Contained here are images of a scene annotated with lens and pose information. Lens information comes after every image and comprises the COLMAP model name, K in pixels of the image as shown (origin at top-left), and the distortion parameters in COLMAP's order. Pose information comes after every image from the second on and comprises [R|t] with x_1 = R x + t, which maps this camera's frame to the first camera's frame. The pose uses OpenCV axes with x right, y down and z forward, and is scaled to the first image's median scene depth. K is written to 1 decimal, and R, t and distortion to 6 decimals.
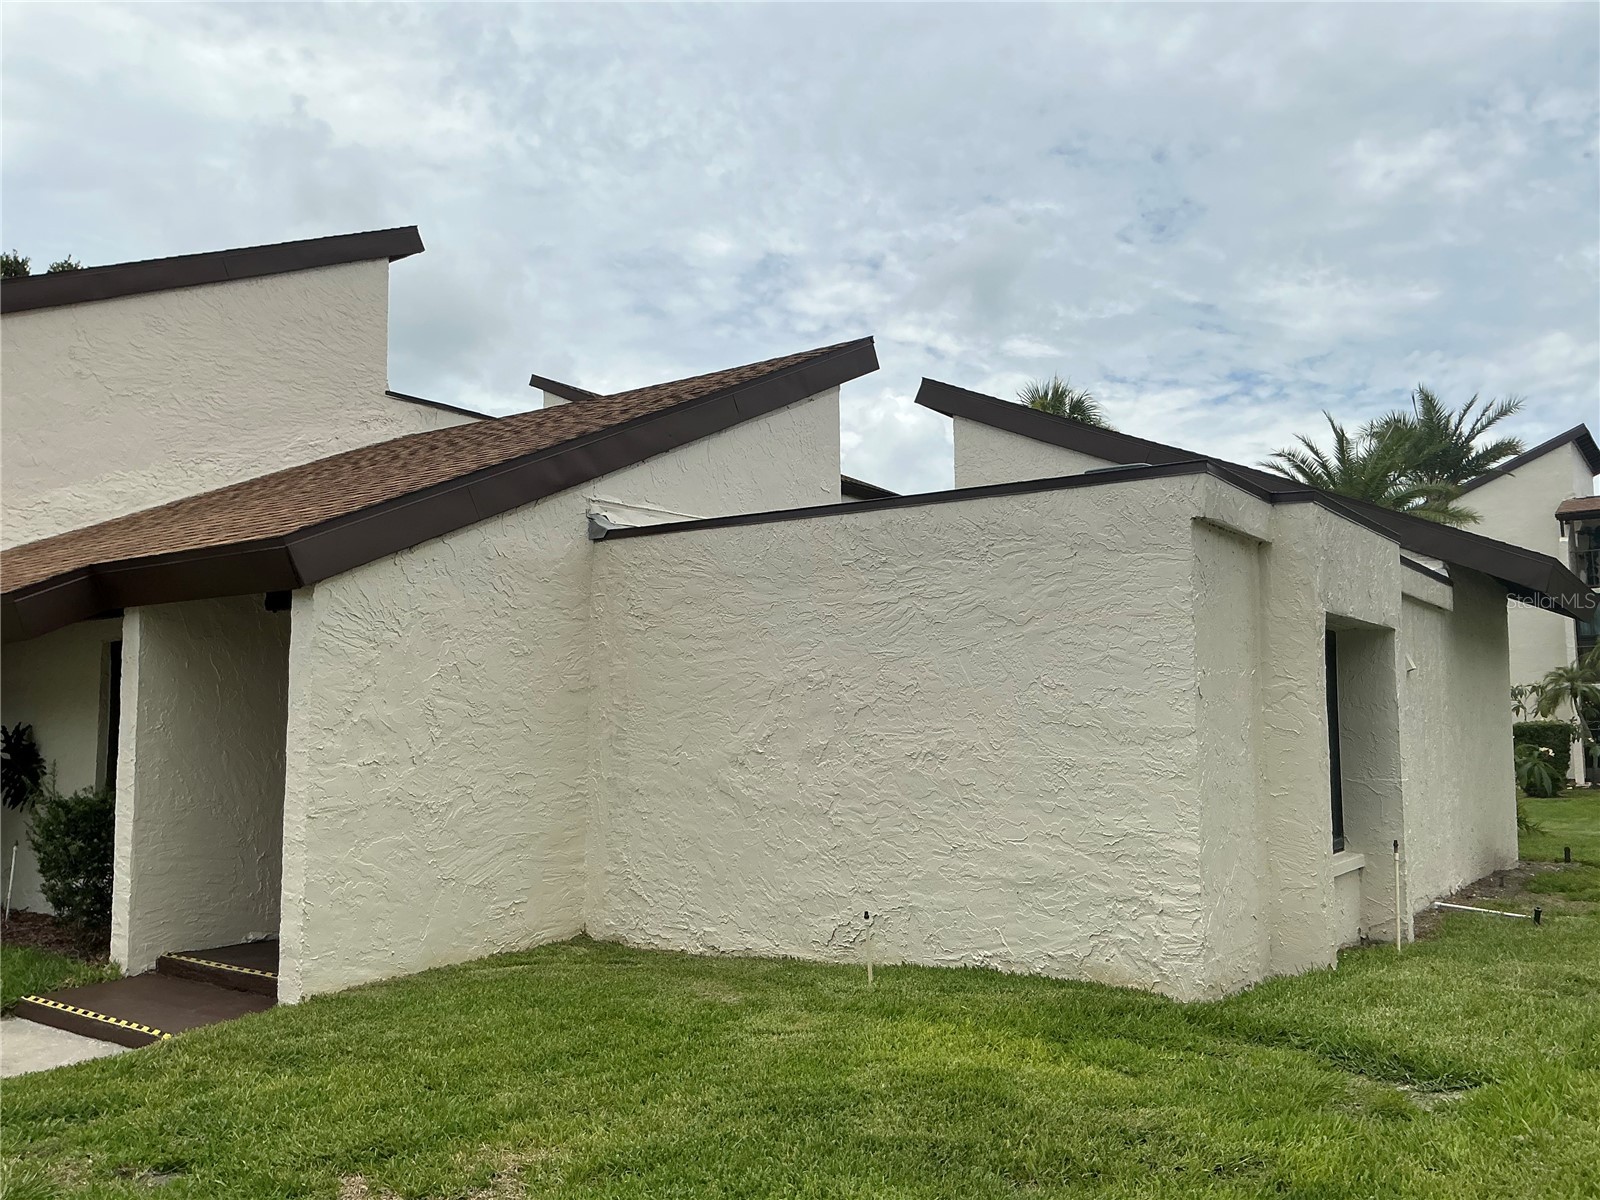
lens RADIAL K [[1335.3, 0, 837.5], [0, 1335.3, 585.5], [0, 0, 1]] dist [0.056995, -0.121438]
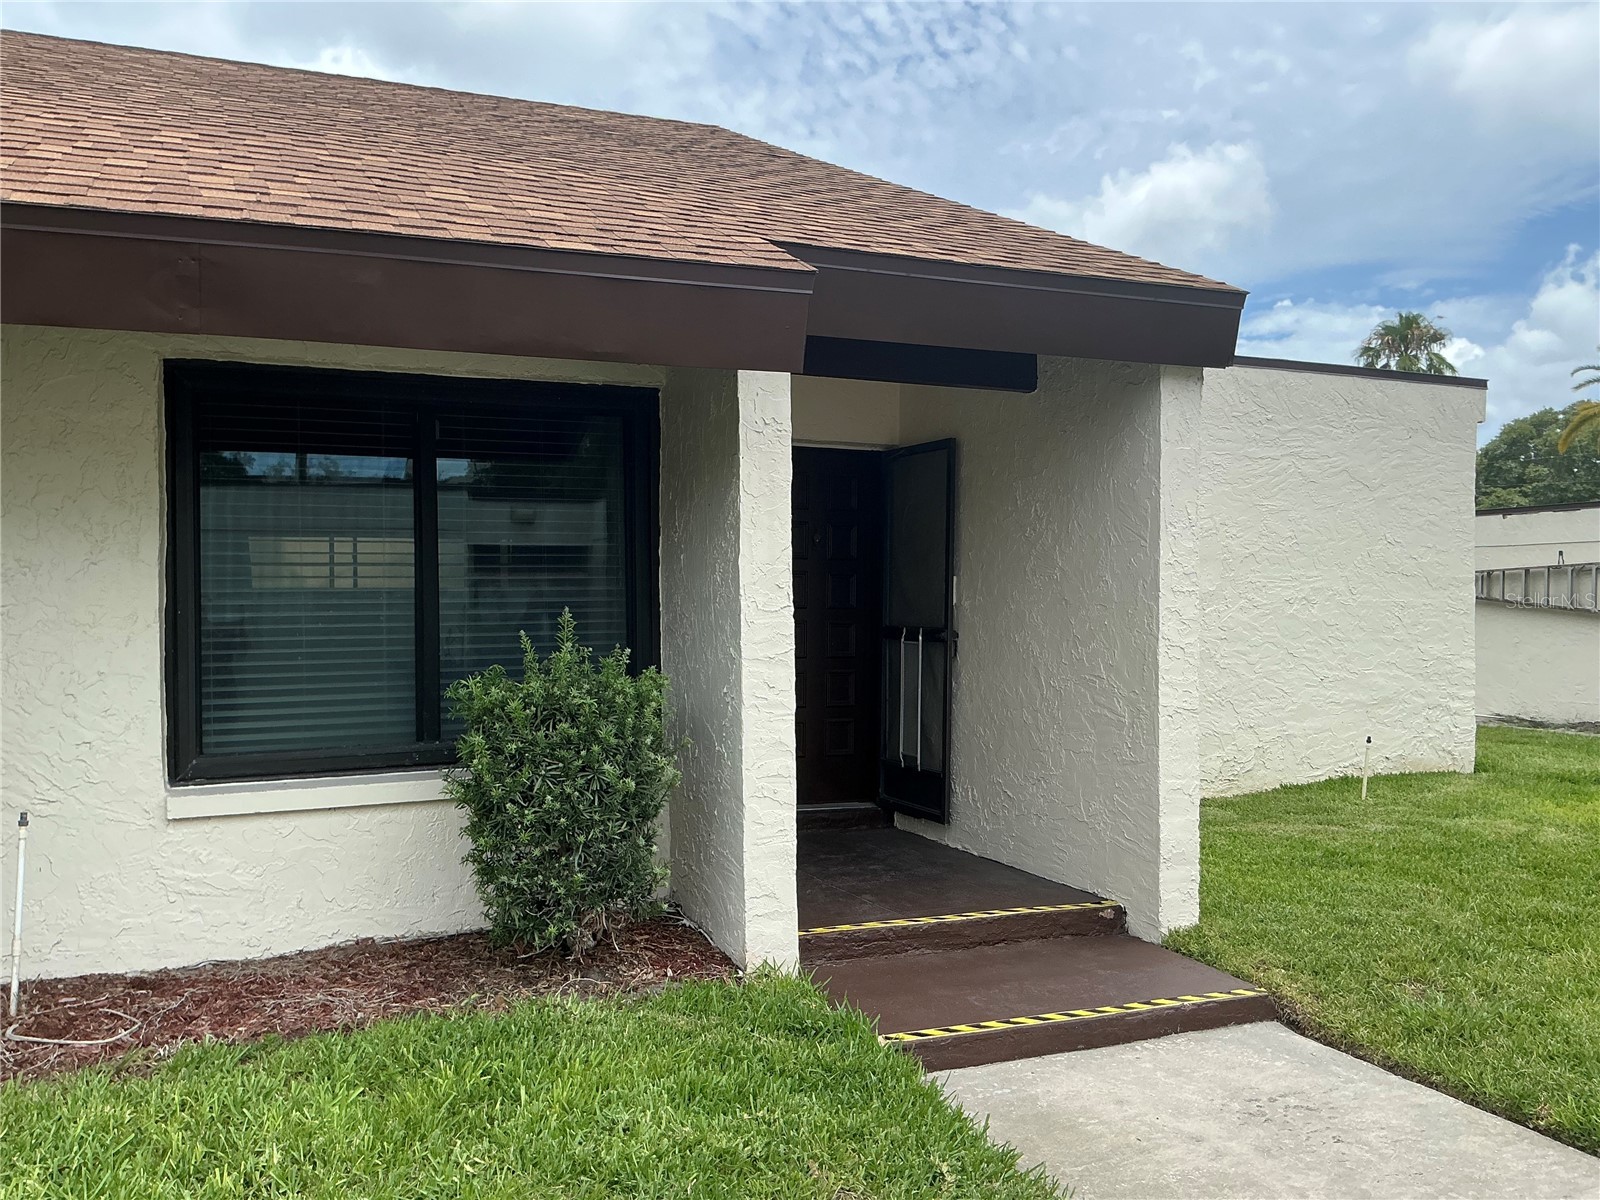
lens RADIAL K [[1335.3, 0, 791.8], [0, 1335.3, 606.0], [0, 0, 1]] dist [0.056995, -0.121438]
pose [[0.520763, -0.001673, 0.853700, -1.033002], [-0.091981, 0.994067, 0.058056, 0.098907], [-0.848732, -0.108758, 0.517519, 0.727168]]
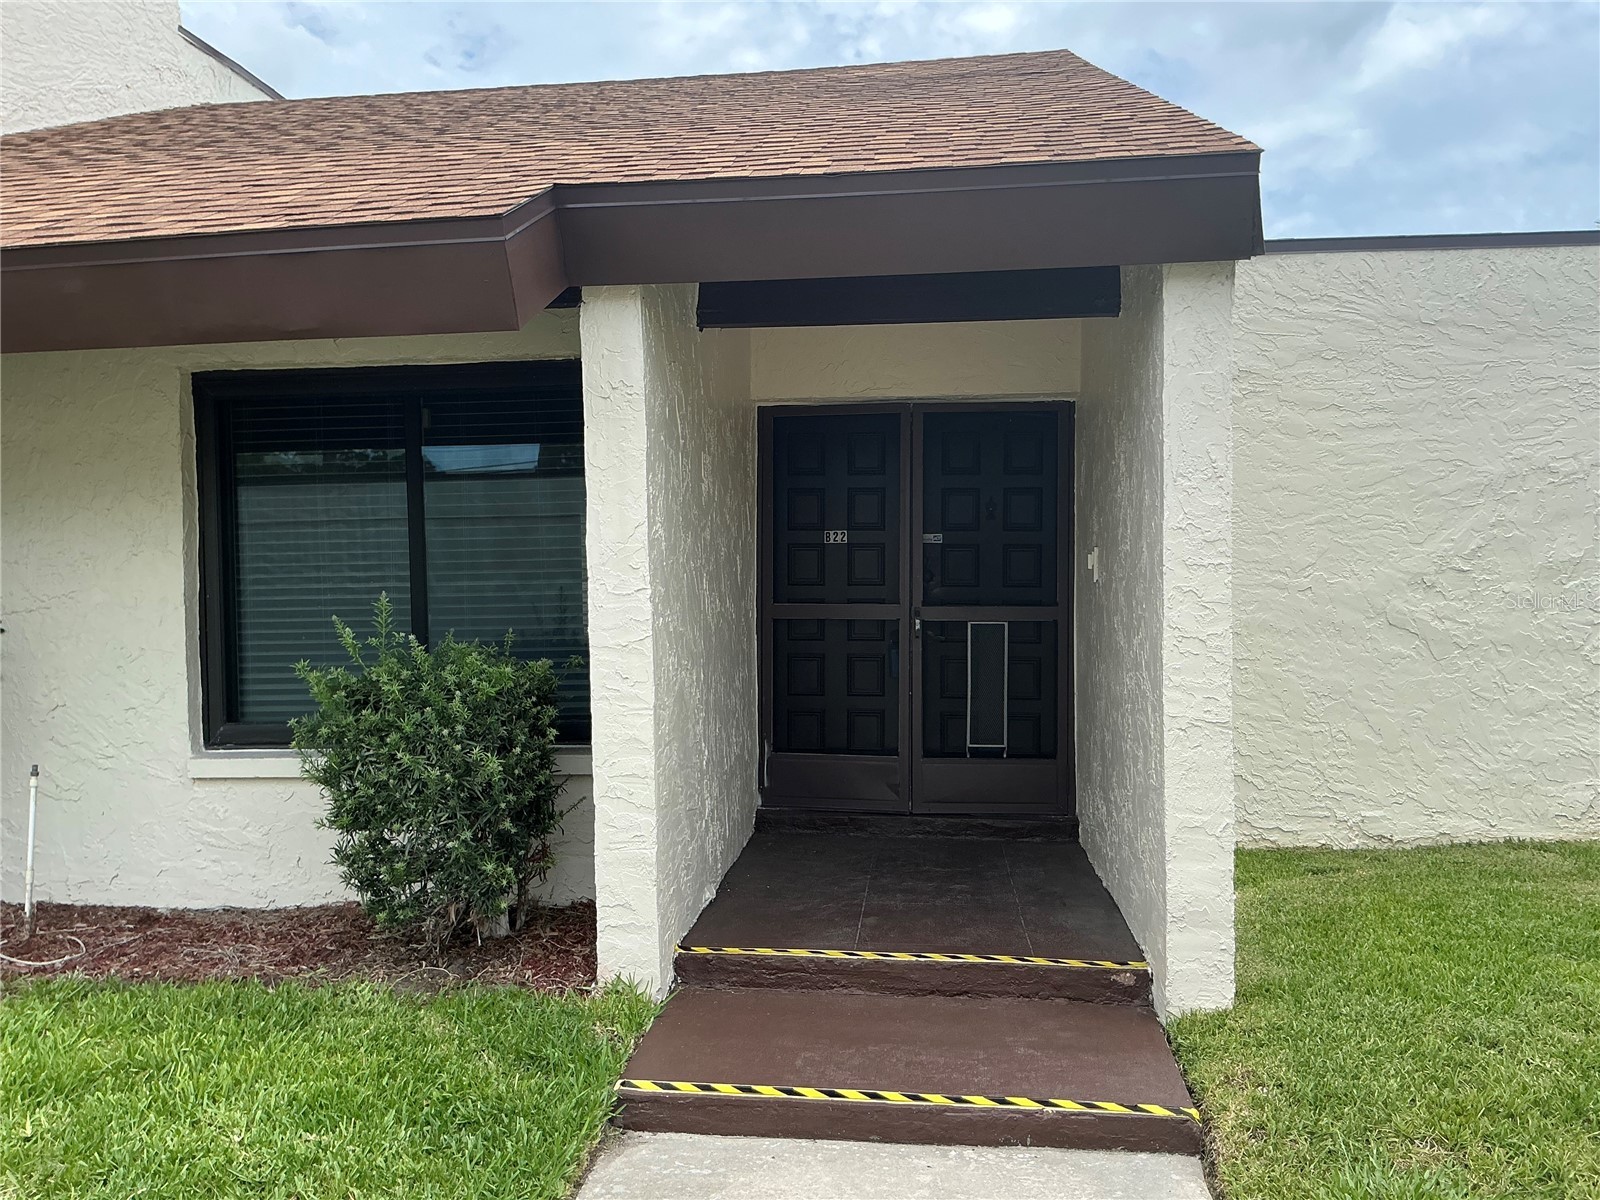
lens RADIAL K [[1335.3, 0, 791.0], [0, 1335.3, 604.7], [0, 0, 1]] dist [0.056995, -0.121438]
pose [[0.879737, -0.017503, 0.475139, -0.735369], [-0.042112, 0.992526, 0.114535, 0.076428], [-0.473593, -0.120770, 0.872425, 0.542641]]
